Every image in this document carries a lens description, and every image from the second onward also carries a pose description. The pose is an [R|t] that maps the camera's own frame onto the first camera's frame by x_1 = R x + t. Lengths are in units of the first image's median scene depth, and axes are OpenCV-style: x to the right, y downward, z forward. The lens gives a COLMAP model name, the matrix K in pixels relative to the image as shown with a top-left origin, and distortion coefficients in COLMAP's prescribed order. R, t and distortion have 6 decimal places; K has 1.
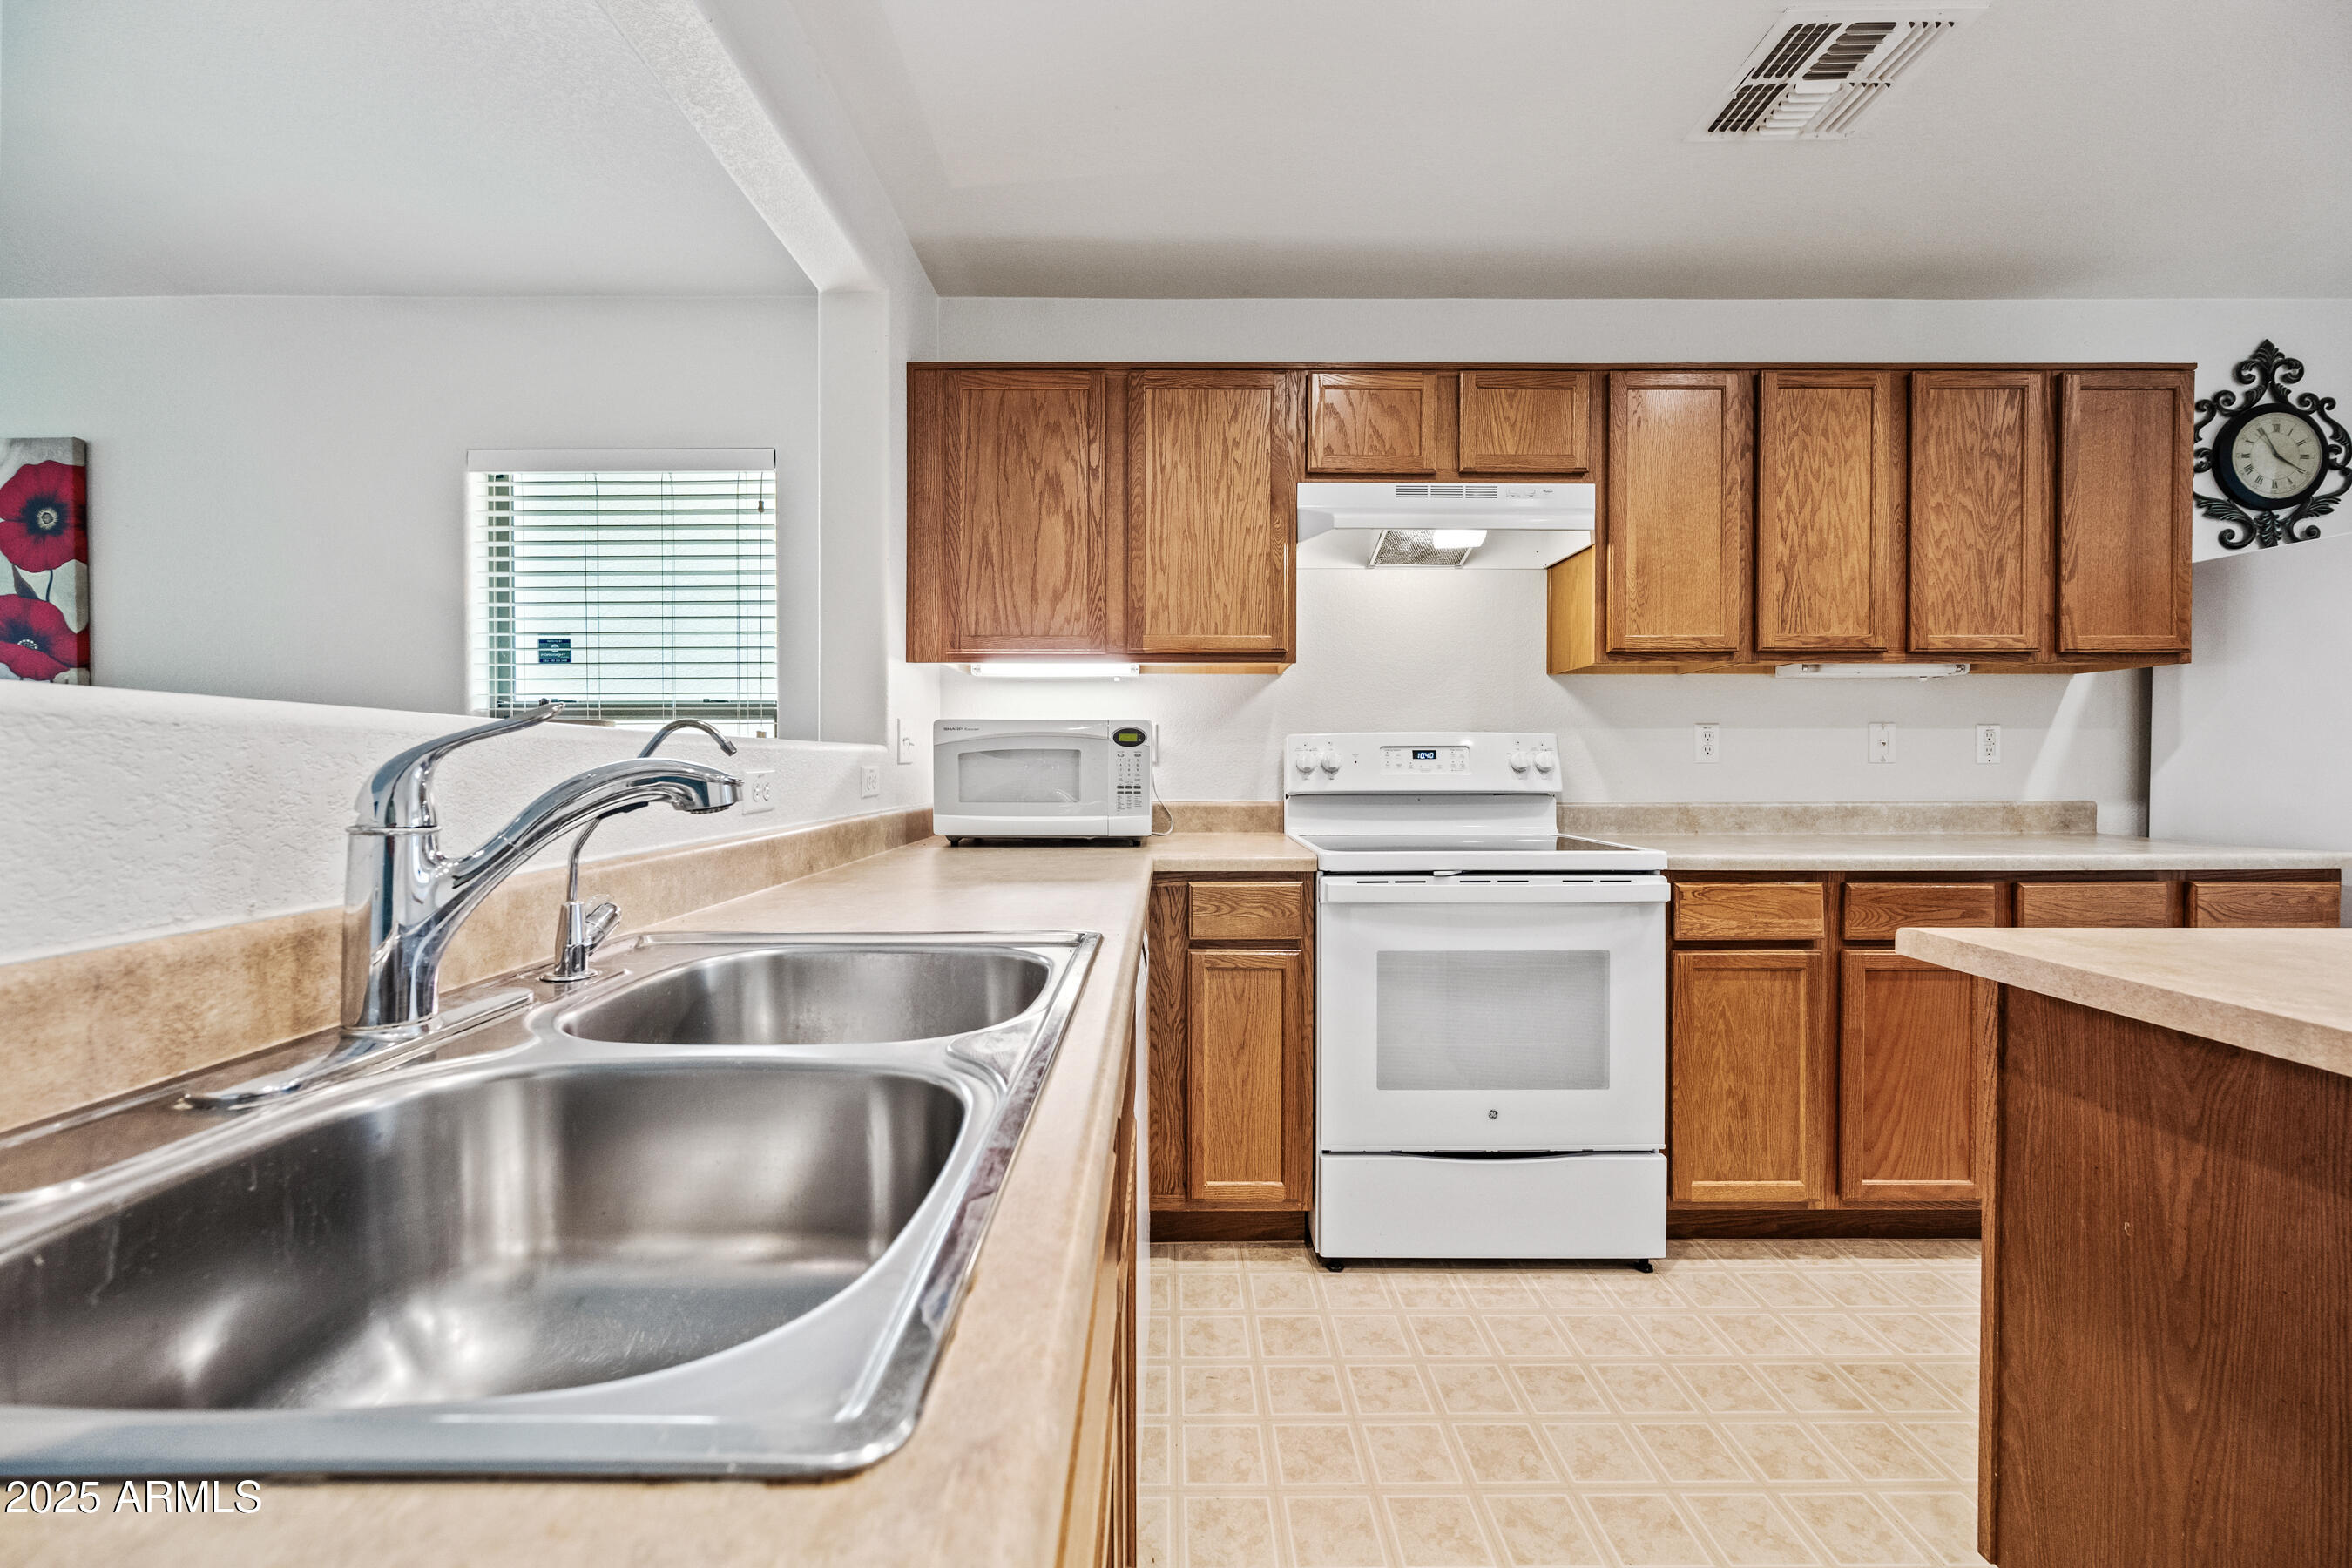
lens RADIAL K [[930.0, 0, 1171.8], [0, 930.0, 772.0], [0, 0, 1]] dist [-0.001143, -0.000171]
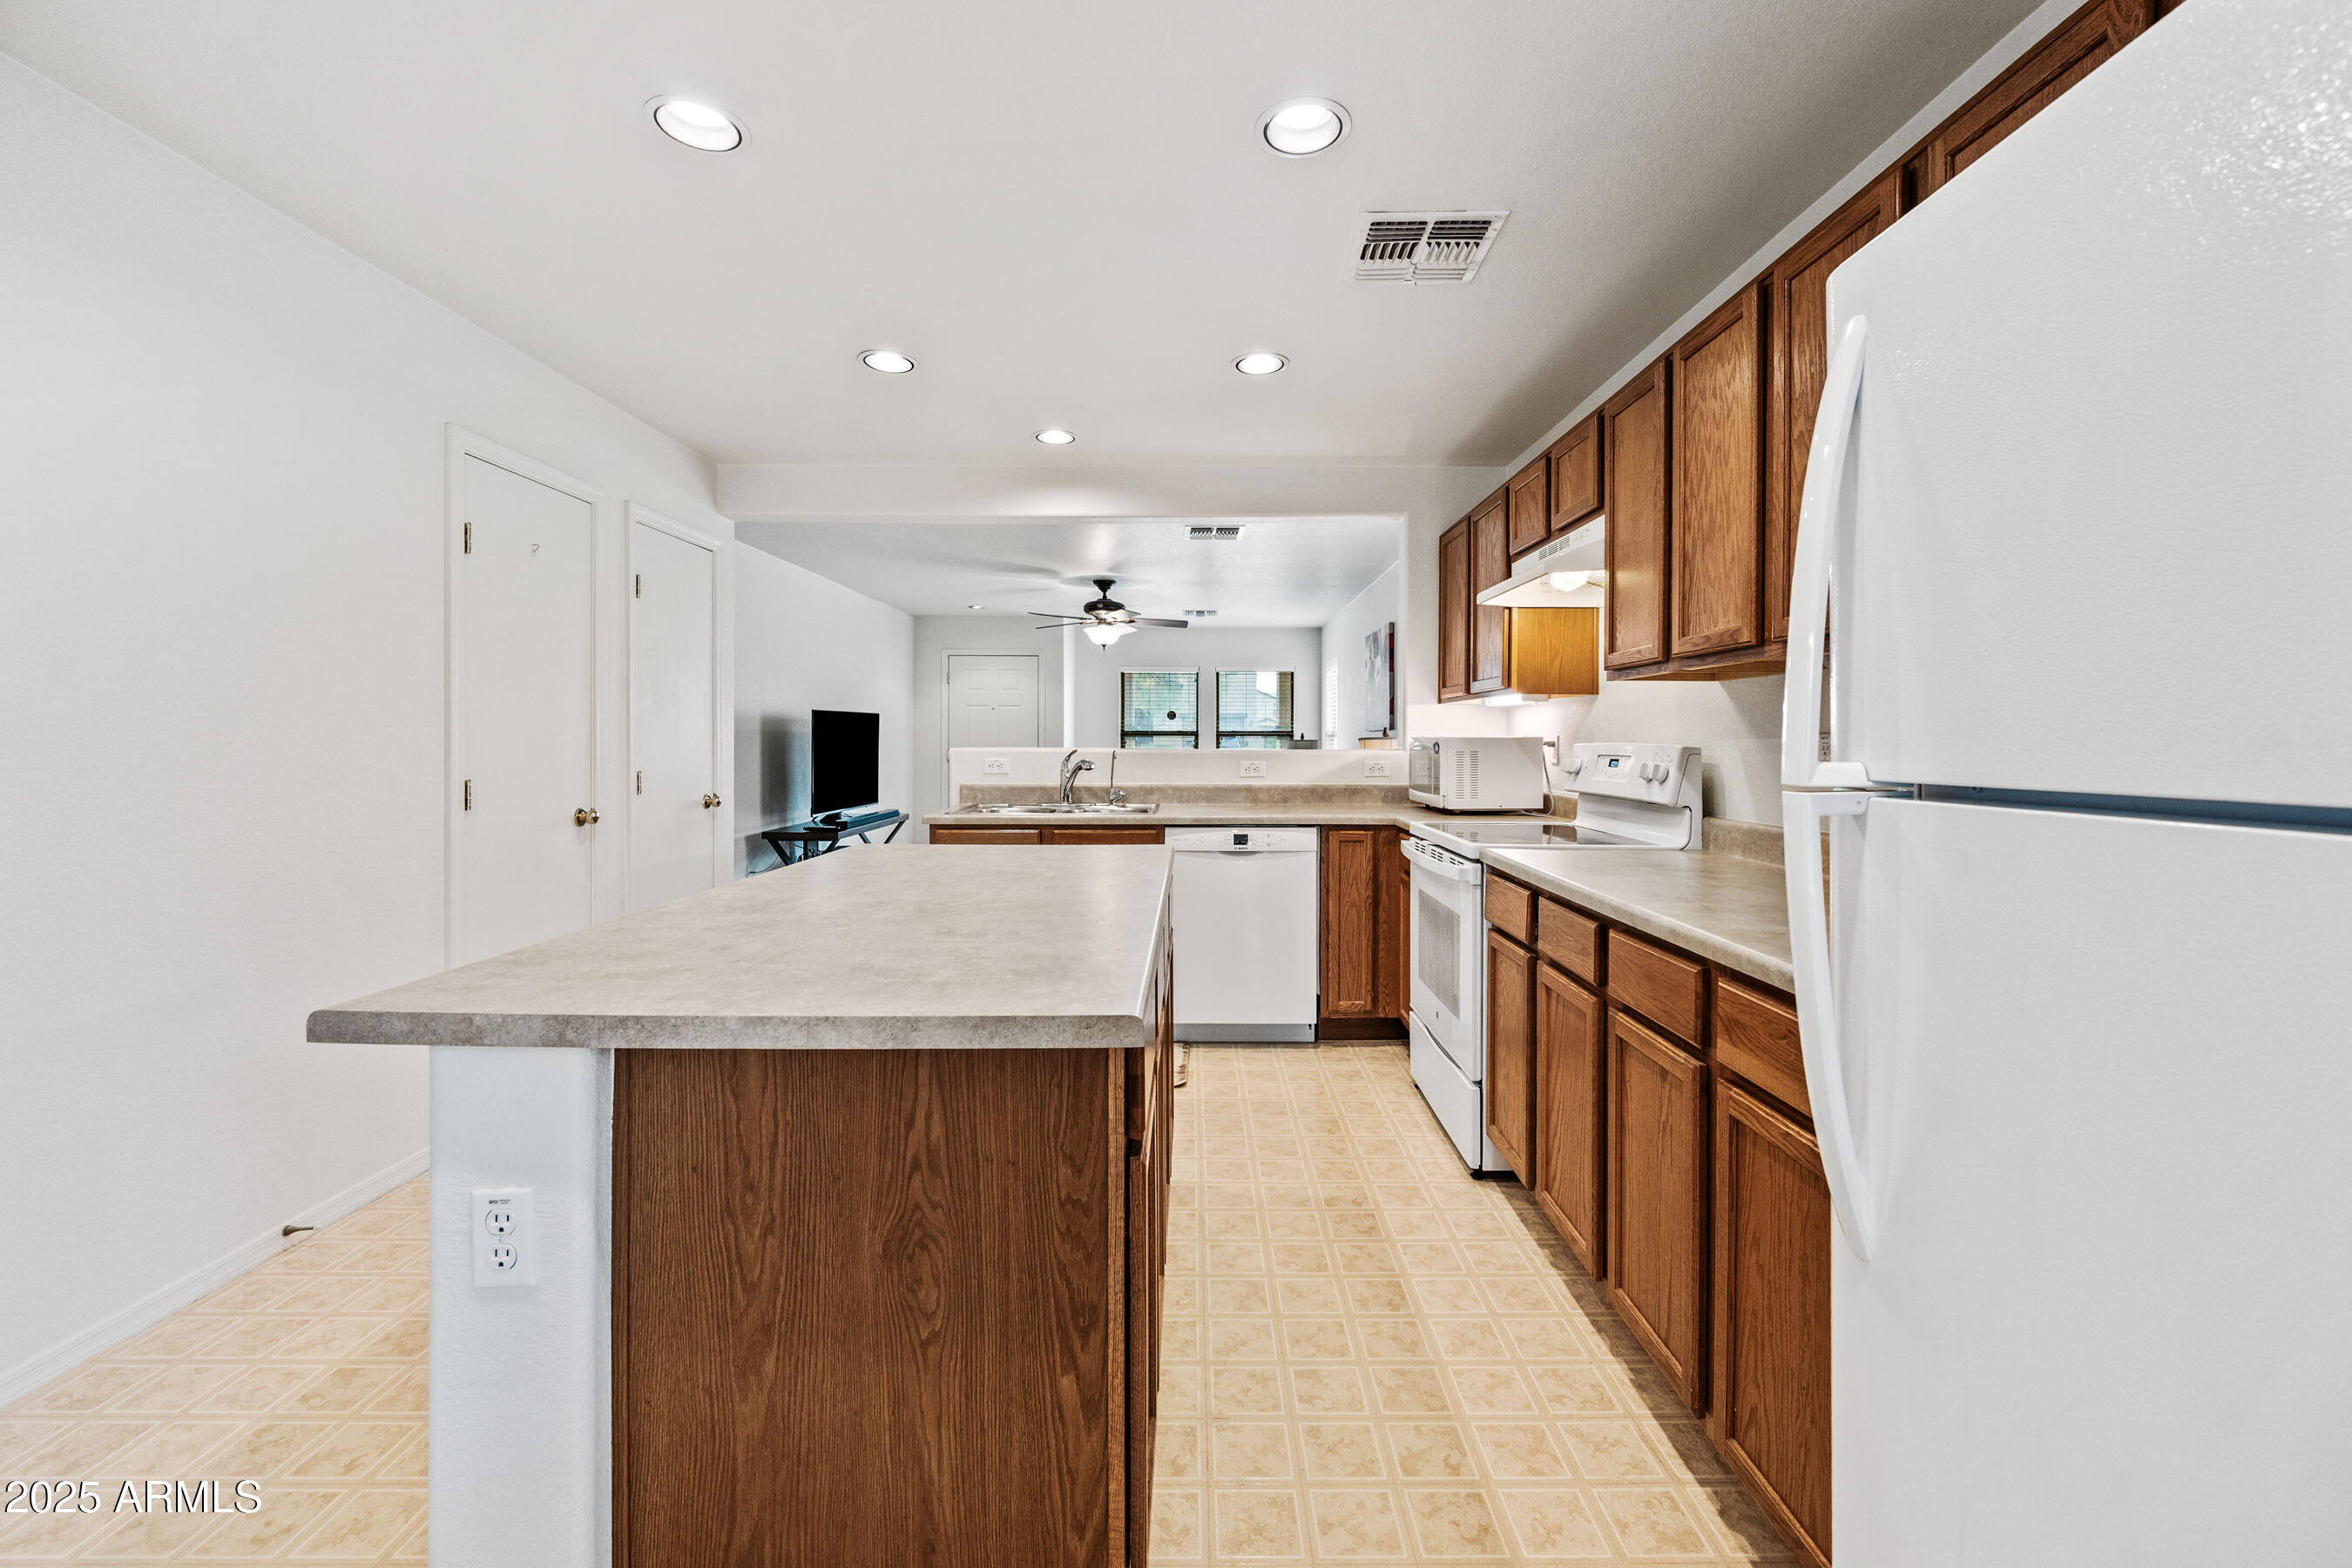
lens RADIAL K [[967.9, 0, 1174.3], [0, 967.9, 743.8], [0, 0, 1]] dist [-0.000295, -0.000040]
pose [[-0.020795, 0.005645, -0.999768, 1.588502], [-0.010938, 0.999923, 0.005874, -0.046763], [0.999724, 0.011058, -0.020732, 0.534659]]
